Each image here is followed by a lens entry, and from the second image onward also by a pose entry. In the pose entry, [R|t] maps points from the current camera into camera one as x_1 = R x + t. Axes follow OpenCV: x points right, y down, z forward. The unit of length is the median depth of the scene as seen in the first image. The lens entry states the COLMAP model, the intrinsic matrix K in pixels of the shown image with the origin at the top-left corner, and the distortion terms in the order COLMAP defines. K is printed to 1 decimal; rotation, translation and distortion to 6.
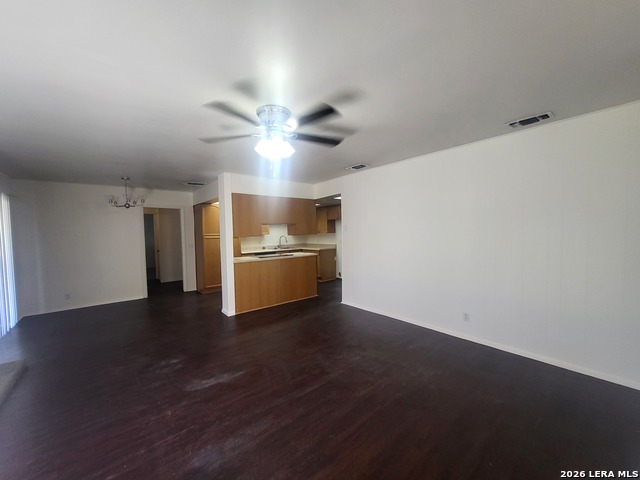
lens RADIAL K [[251.8, 0, 318.9], [0, 251.8, 240.9], [0, 0, 1]] dist [-0.002255, -0.000435]
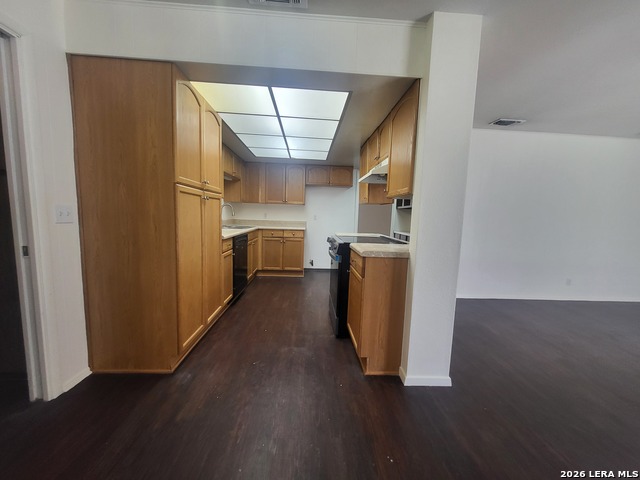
lens RADIAL K [[251.8, 0, 317.1], [0, 251.8, 241.5], [0, 0, 1]] dist [-0.002255, -0.000435]
pose [[0.598279, -0.043777, 0.800091, -0.597723], [-0.020412, 0.997350, 0.069833, 0.025276], [-0.801028, -0.058111, 0.595800, 0.688990]]
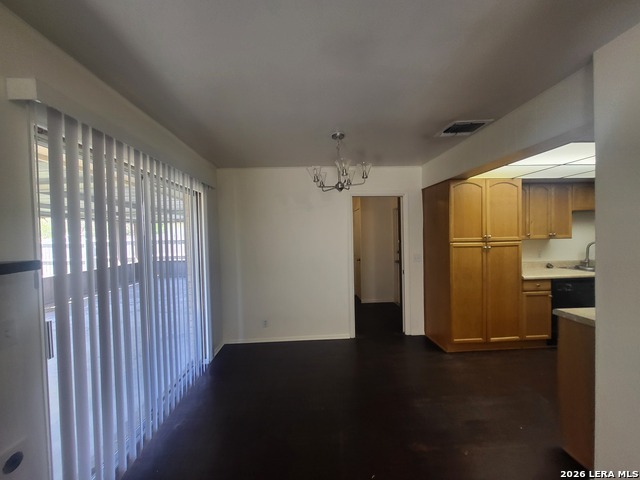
lens RADIAL K [[251.8, 0, 319.1], [0, 251.8, 238.3], [0, 0, 1]] dist [-0.002255, -0.000435]
pose [[0.802072, 0.006859, -0.597188, -0.366159], [-0.013899, 0.999878, -0.007184, -0.020063], [0.597065, 0.014063, 0.802069, 0.419909]]
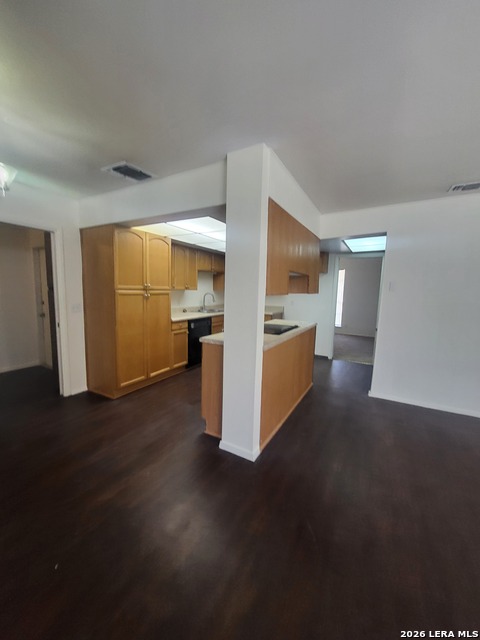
lens RADIAL K [[251.8, 0, 241.1], [0, 251.8, 316.6], [0, 0, 1]] dist [-0.002255, -0.000435]
pose [[0.932614, -0.001365, 0.360874, -0.405592], [-0.025132, 0.997319, 0.068720, -0.006187], [-0.360000, -0.073158, 0.930079, 0.425238]]
